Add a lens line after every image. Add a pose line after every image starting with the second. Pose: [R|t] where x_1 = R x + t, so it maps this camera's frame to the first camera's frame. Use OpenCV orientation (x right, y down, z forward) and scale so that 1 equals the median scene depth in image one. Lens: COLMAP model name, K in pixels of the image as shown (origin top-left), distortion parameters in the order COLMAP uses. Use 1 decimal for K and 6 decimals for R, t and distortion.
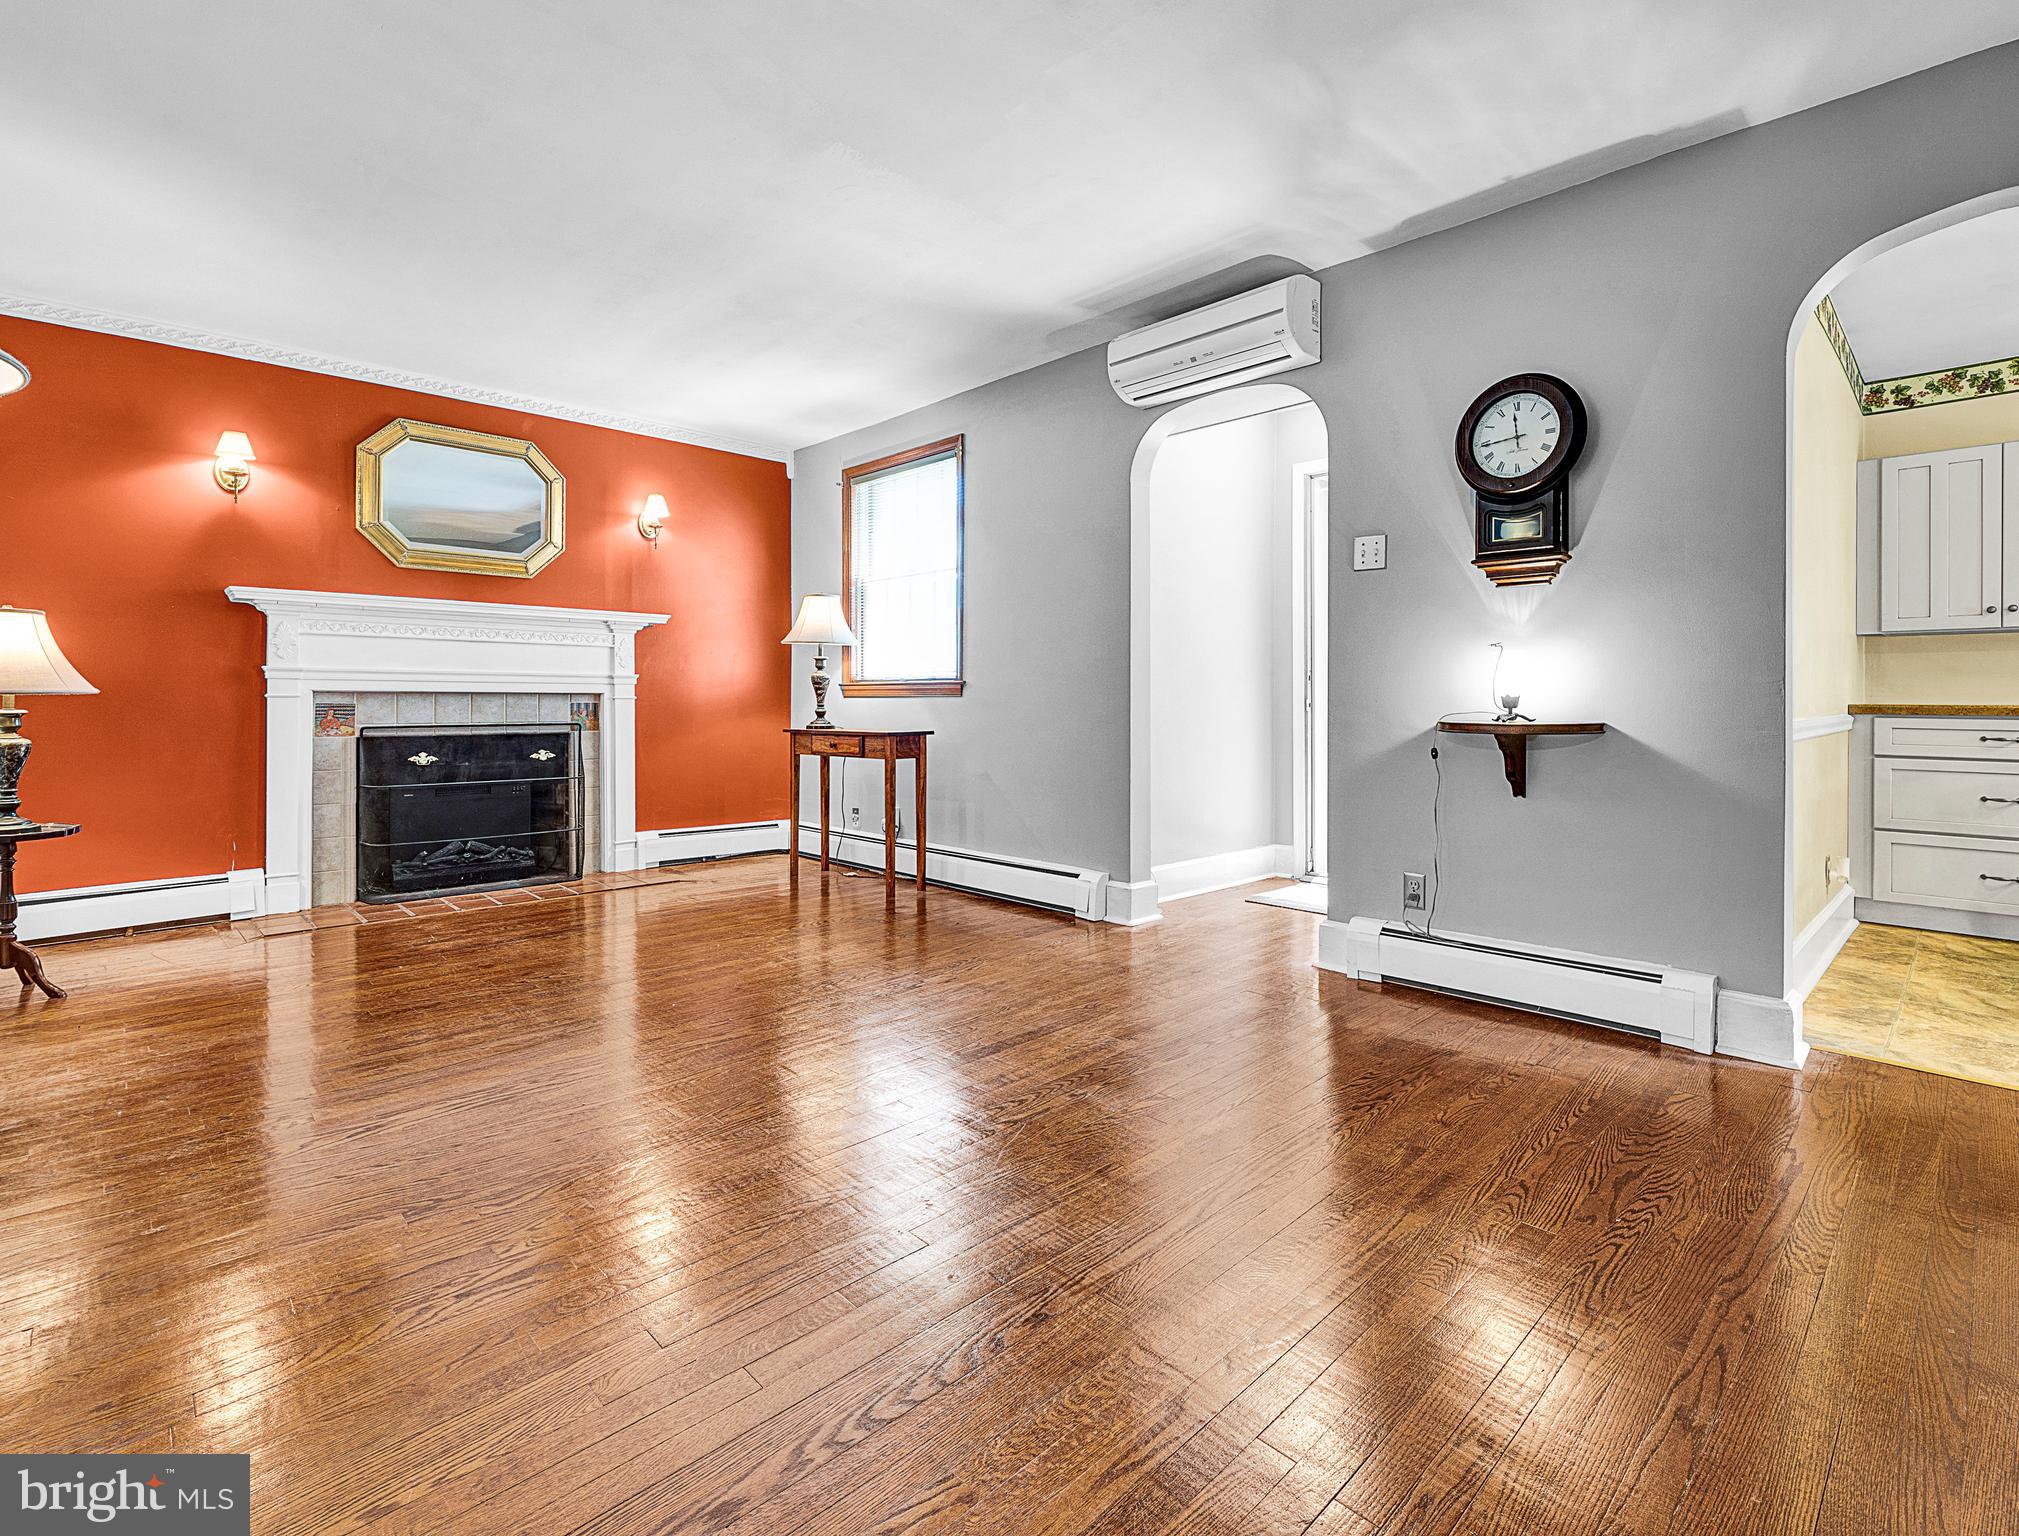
lens RADIAL K [[981.6, 0, 1064.7], [0, 981.6, 698.7], [0, 0, 1]] dist [-0.002697, -0.000936]
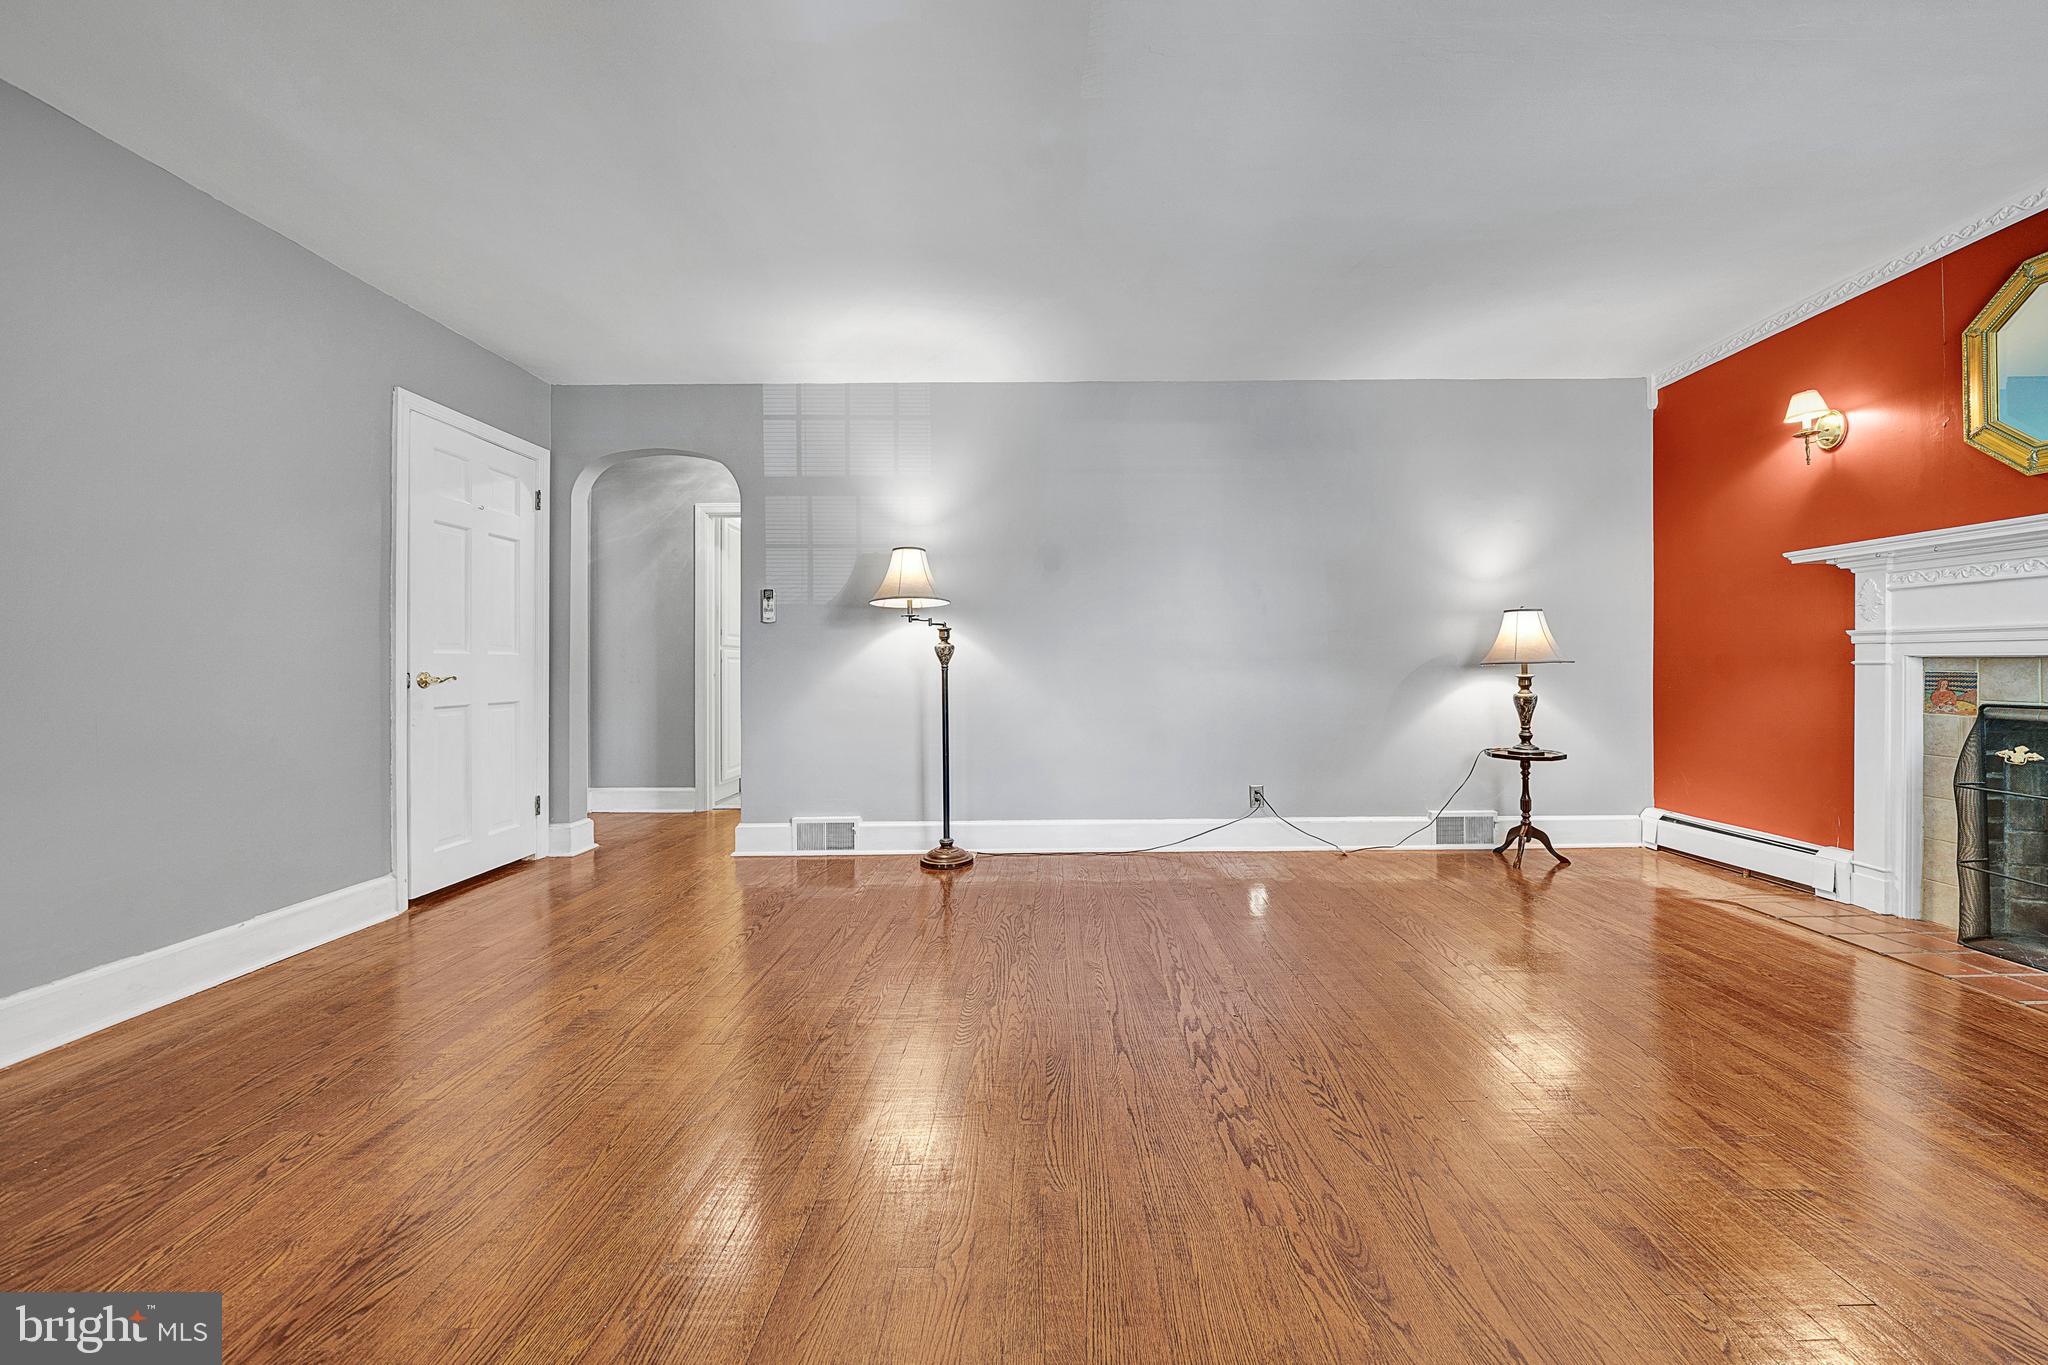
lens RADIAL K [[725.0, 0, 1052.3], [0, 725.0, 661.6], [0, 0, 1]] dist [-0.000719, -0.000069]
pose [[-0.721177, -0.000371, -0.692751, 0.234047], [0.005642, 0.999964, -0.006408, -0.005268], [0.692728, -0.008530, -0.721149, 1.224329]]
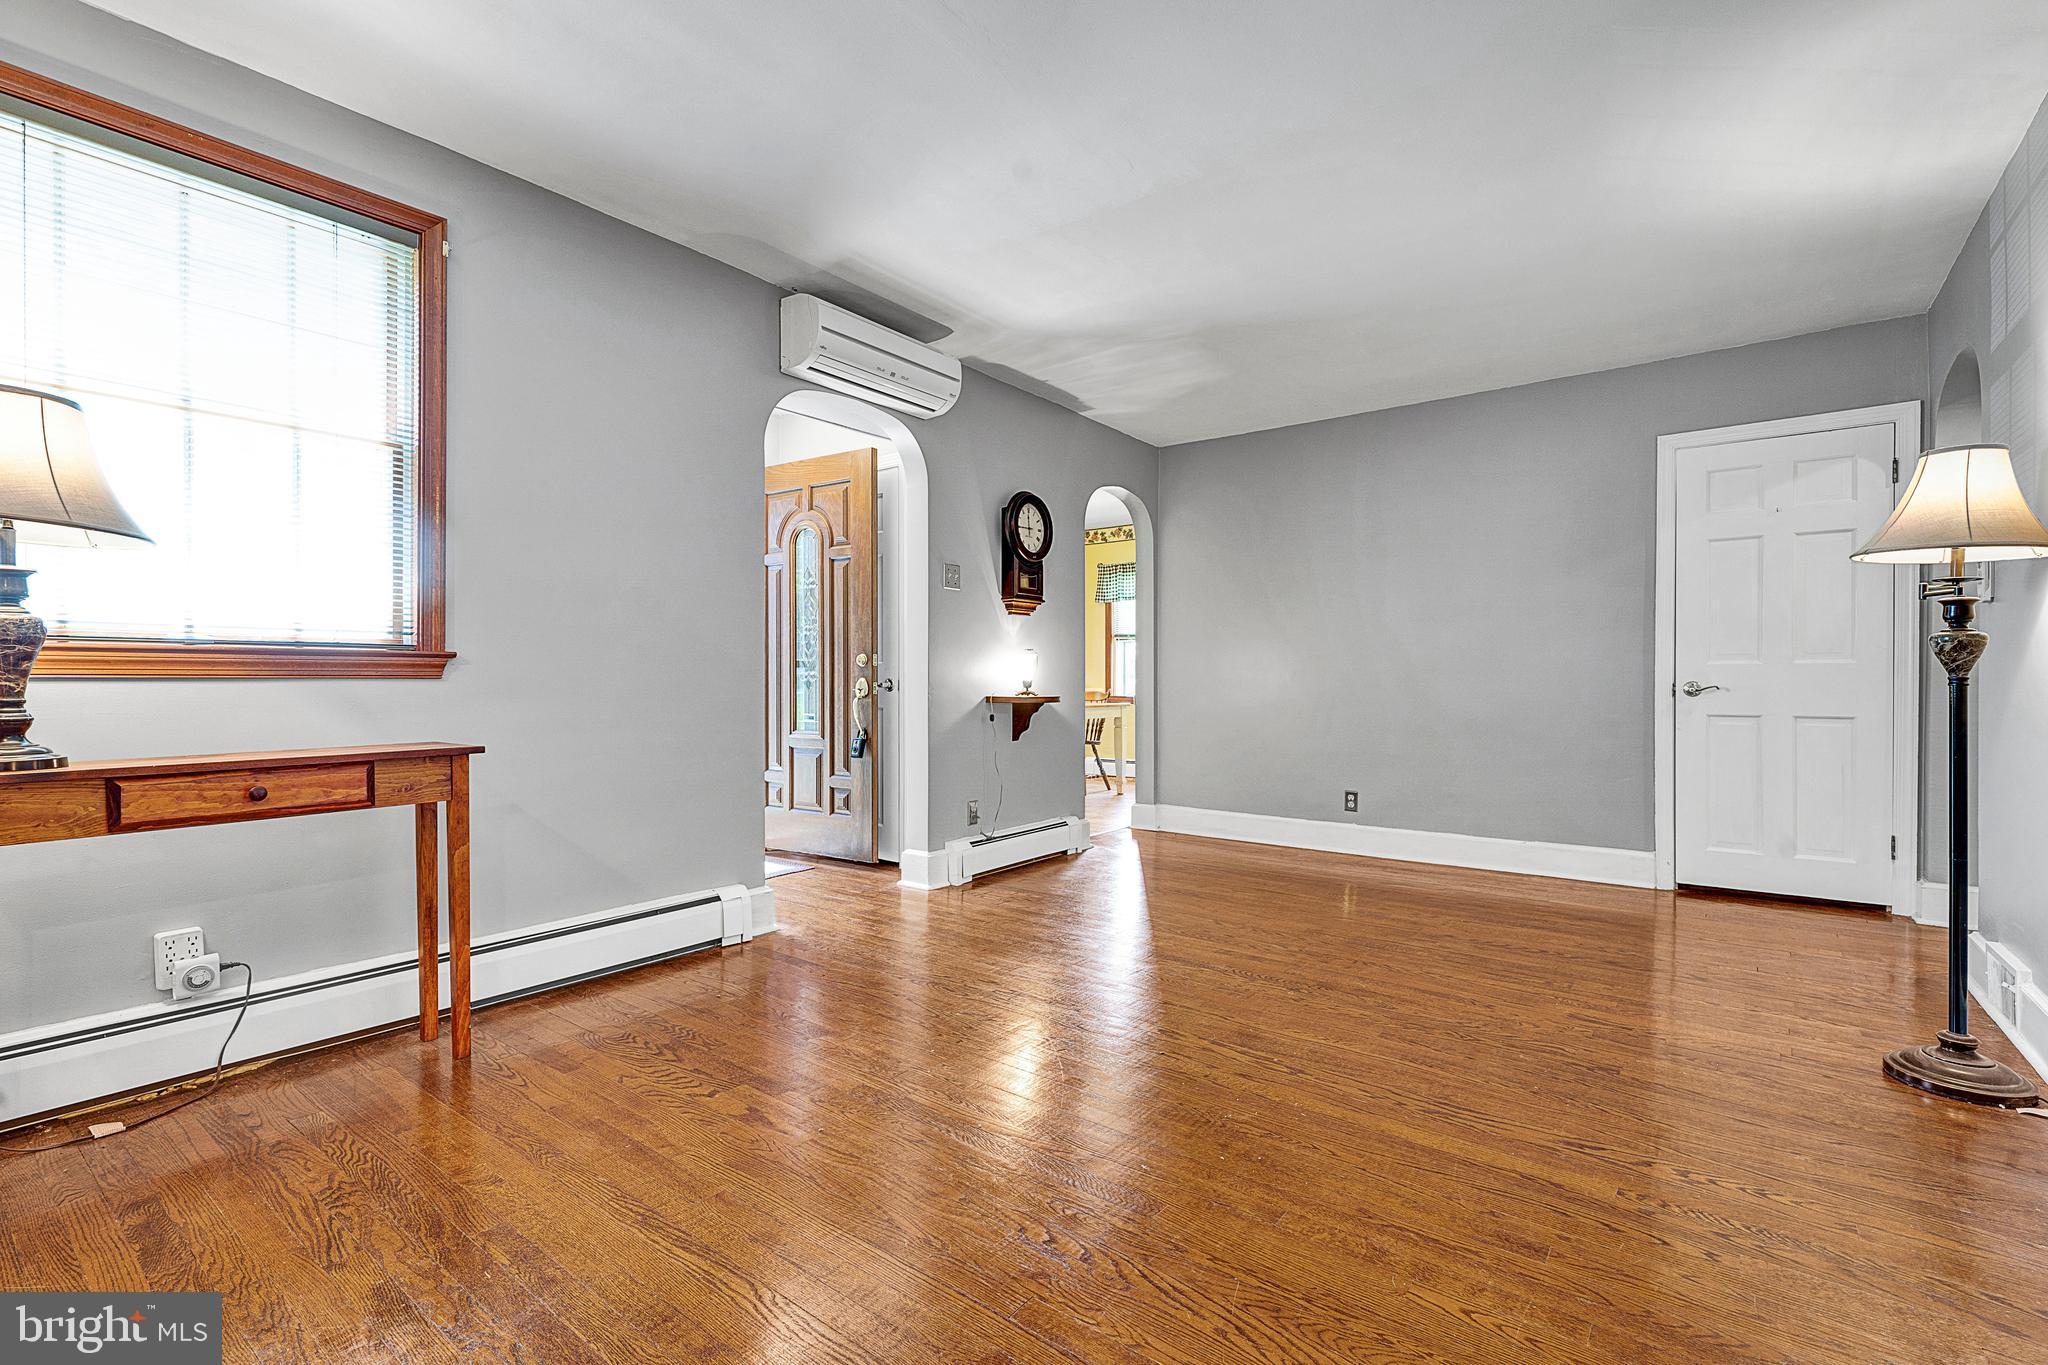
lens RADIAL K [[907.7, 0, 1024.0], [0, 907.7, 682.5], [0, 0, 1]] dist [-0.000278, -0.000006]
pose [[-0.116259, -0.003738, 0.993212, -0.999072], [-0.001393, 0.999993, 0.003601, -0.004291], [-0.993218, -0.000965, -0.116263, 1.078514]]
